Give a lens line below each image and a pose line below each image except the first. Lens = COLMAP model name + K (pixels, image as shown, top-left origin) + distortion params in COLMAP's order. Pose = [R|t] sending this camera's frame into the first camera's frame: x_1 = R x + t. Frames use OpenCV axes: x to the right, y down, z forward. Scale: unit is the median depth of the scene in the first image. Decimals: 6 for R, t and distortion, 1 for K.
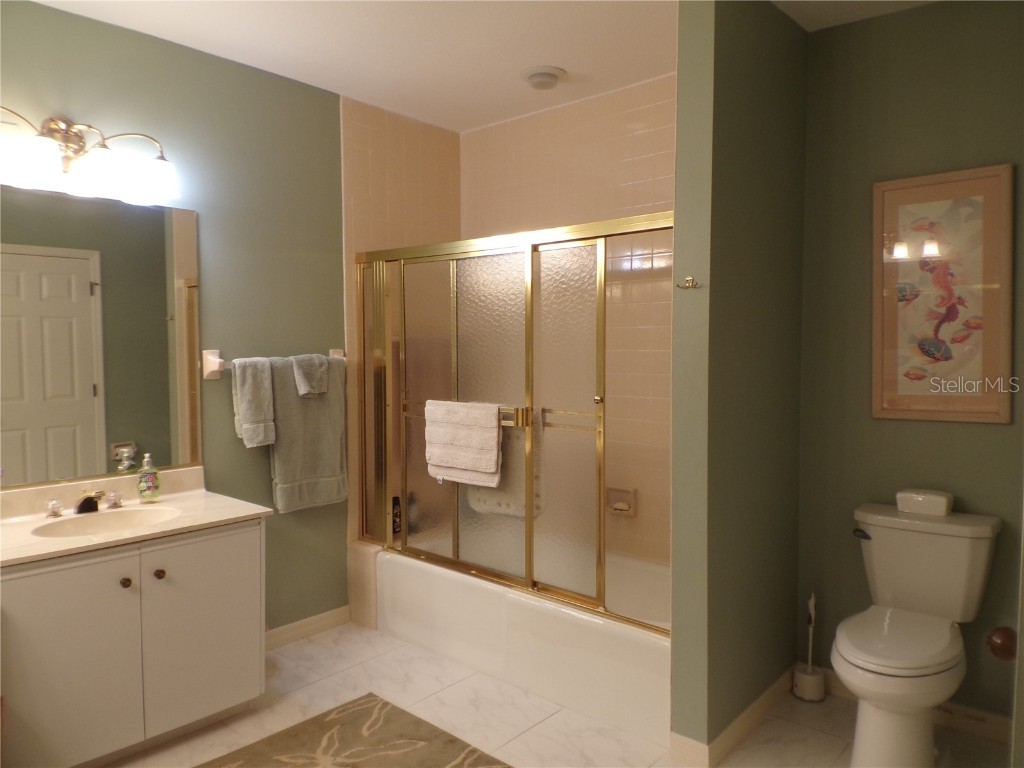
lens RADIAL K [[718.5, 0, 512.5], [0, 718.5, 385.2], [0, 0, 1]] dist [0.106347, -0.155343]
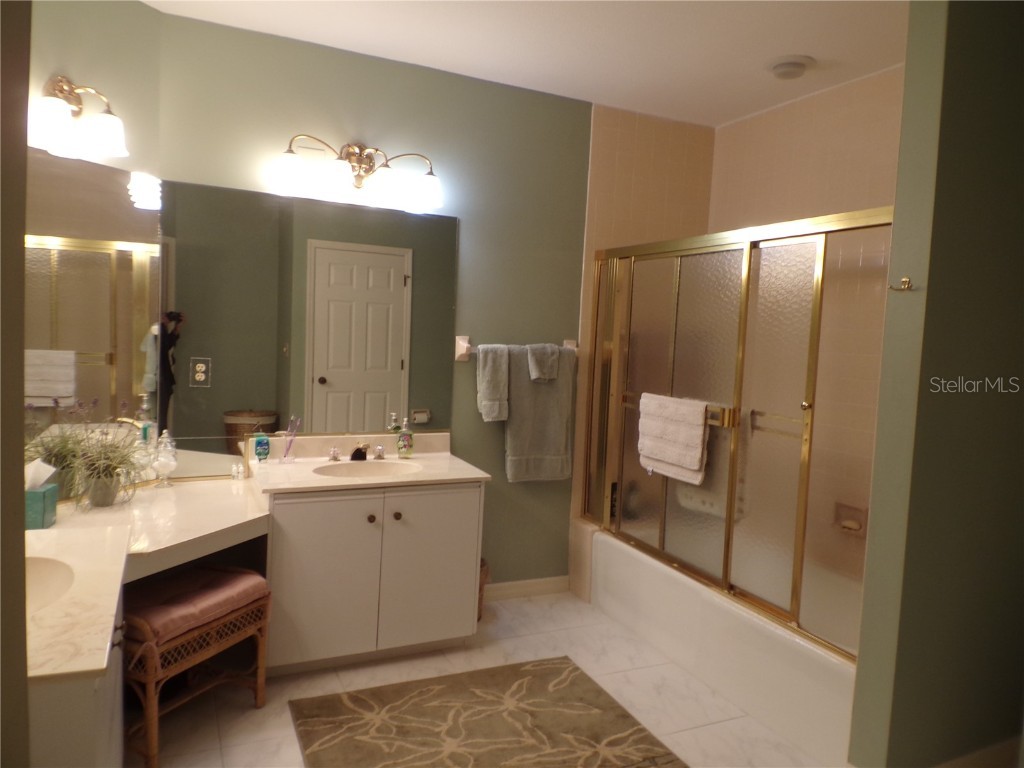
lens RADIAL K [[718.5, 0, 513.4], [0, 718.5, 384.4], [0, 0, 1]] dist [0.106347, -0.155343]
pose [[0.912861, 0.072730, -0.401741, 0.140034], [-0.068560, 0.997339, 0.024770, -0.004749], [0.402473, 0.004932, 0.915418, -0.028254]]
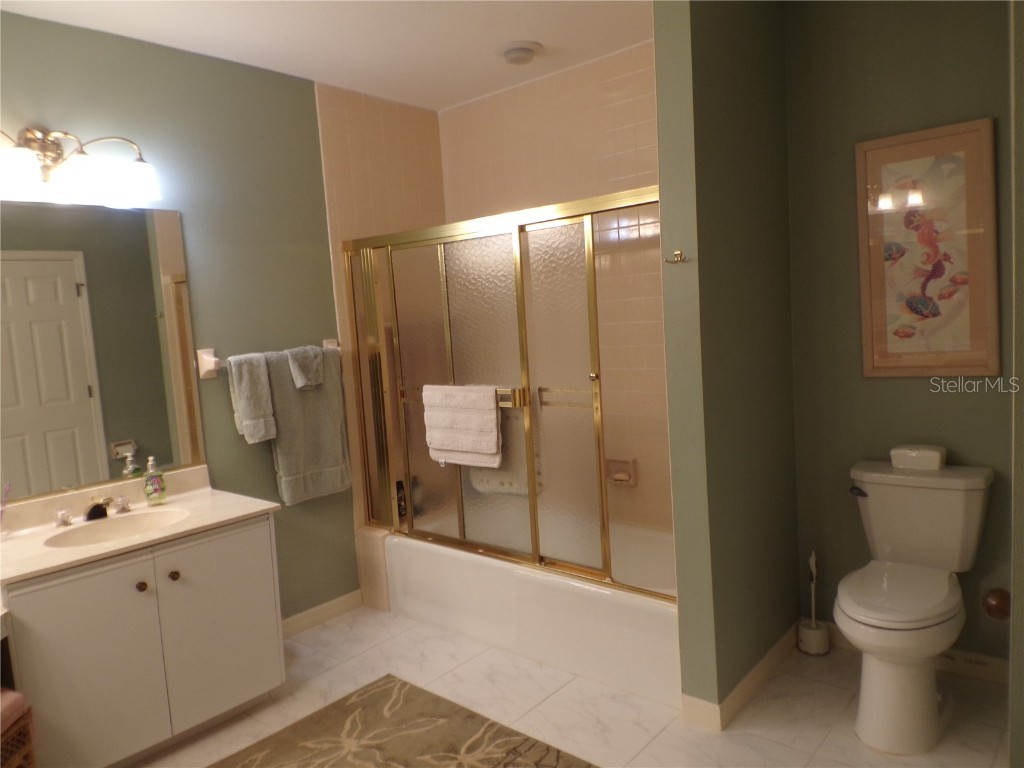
lens RADIAL K [[718.5, 0, 512.6], [0, 718.5, 384.0], [0, 0, 1]] dist [0.106347, -0.155343]
pose [[0.998018, -0.062421, 0.007958, -0.003083], [0.062020, 0.997134, 0.043337, -0.018839], [-0.010641, -0.042758, 0.999029, -0.008556]]
